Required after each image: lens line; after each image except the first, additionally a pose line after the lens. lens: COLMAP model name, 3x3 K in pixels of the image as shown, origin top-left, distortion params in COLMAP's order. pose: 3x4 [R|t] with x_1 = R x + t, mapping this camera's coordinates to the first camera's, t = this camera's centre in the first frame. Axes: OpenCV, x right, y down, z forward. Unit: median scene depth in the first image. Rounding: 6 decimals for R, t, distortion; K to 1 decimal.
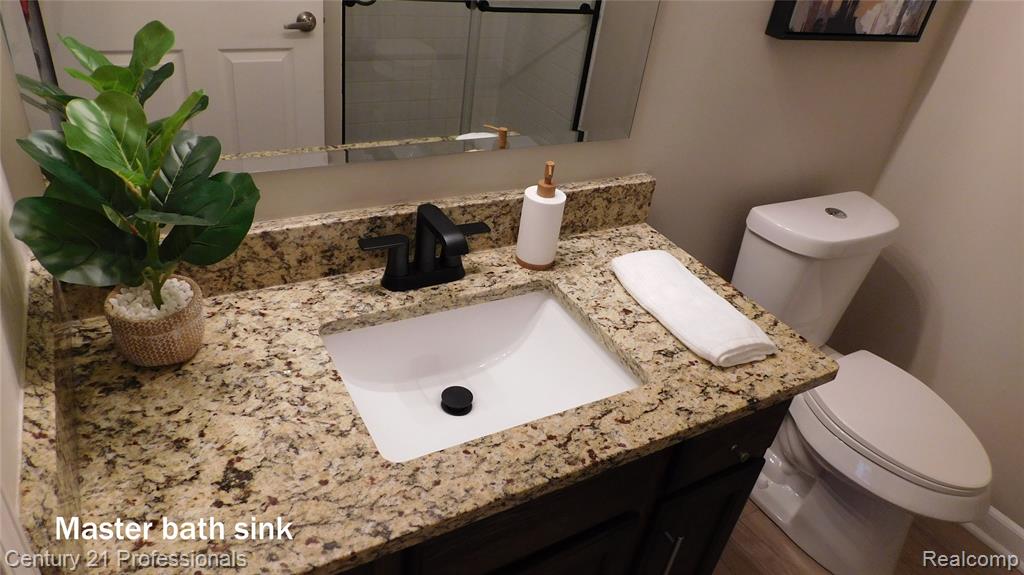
lens RADIAL K [[680.7, 0, 512.0], [0, 680.7, 287.5], [0, 0, 1]] dist [-0.038397, 0.001174]
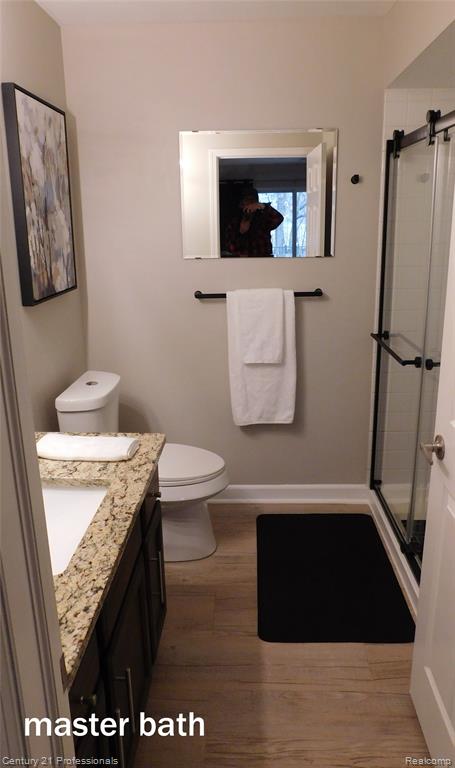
lens RADIAL K [[571.7, 0, 227.5], [0, 571.7, 384.0], [0, 0, 1]] dist [-0.000638, -0.000008]
pose [[0.523827, -0.364347, 0.769972, -0.721106], [0.513306, 0.856375, 0.056021, -0.013613], [-0.679796, 0.365886, 0.635614, -0.304955]]
